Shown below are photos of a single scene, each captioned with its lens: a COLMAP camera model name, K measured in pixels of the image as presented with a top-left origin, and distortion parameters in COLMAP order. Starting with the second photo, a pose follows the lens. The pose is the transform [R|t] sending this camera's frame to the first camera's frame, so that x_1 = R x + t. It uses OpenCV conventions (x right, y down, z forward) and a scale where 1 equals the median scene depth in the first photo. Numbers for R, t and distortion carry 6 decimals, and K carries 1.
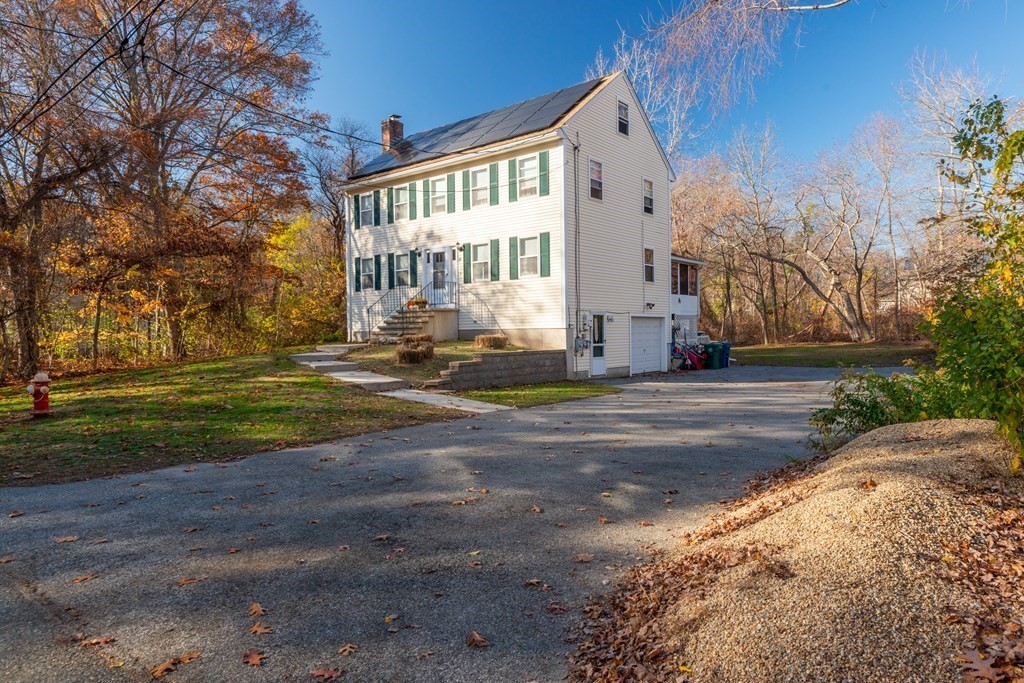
lens RADIAL K [[632.9, 0, 506.7], [0, 632.9, 334.8], [0, 0, 1]] dist [0.003350, -0.000129]
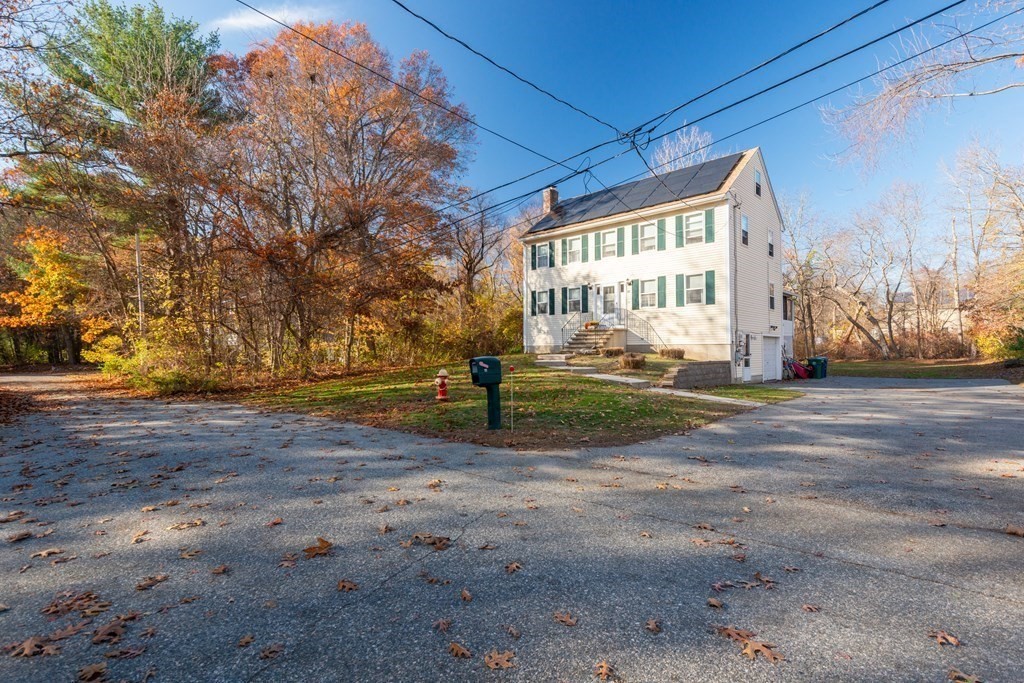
lens RADIAL K [[468.2, 0, 503.9], [0, 468.2, 334.6], [0, 0, 1]] dist [0.025100, -0.000161]
pose [[0.996438, 0.010792, -0.083632, -0.247838], [-0.013759, 0.999293, -0.034975, 0.008818], [0.083195, 0.036001, 0.995883, 0.002058]]
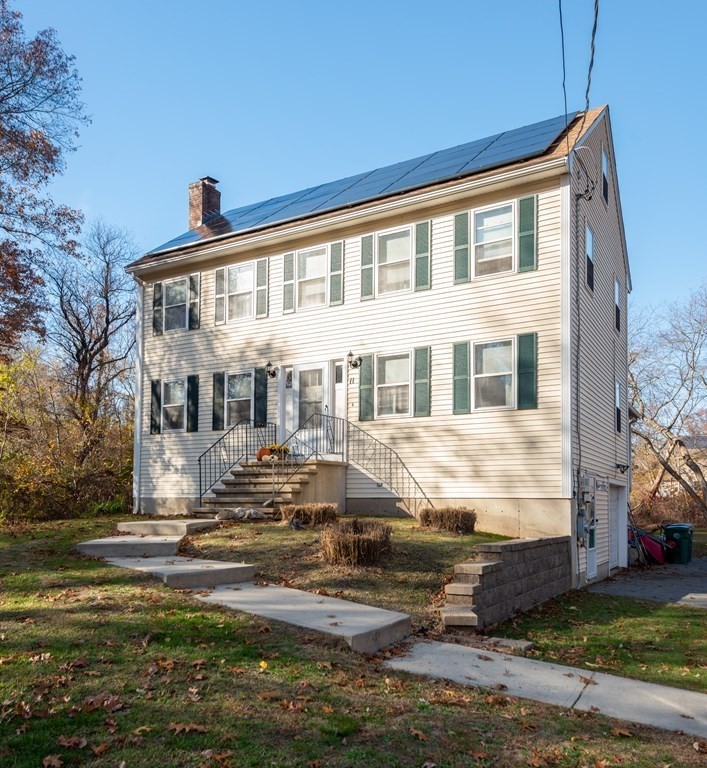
lens RADIAL K [[656.9, 0, 339.7], [0, 656.9, 475.4], [0, 0, 1]] dist [0.027887, -0.021878]
pose [[0.987864, 0.028854, 0.152618, -0.176450], [-0.021191, 0.998443, -0.051604, 0.003420], [-0.153870, 0.047744, 0.986937, 0.381458]]
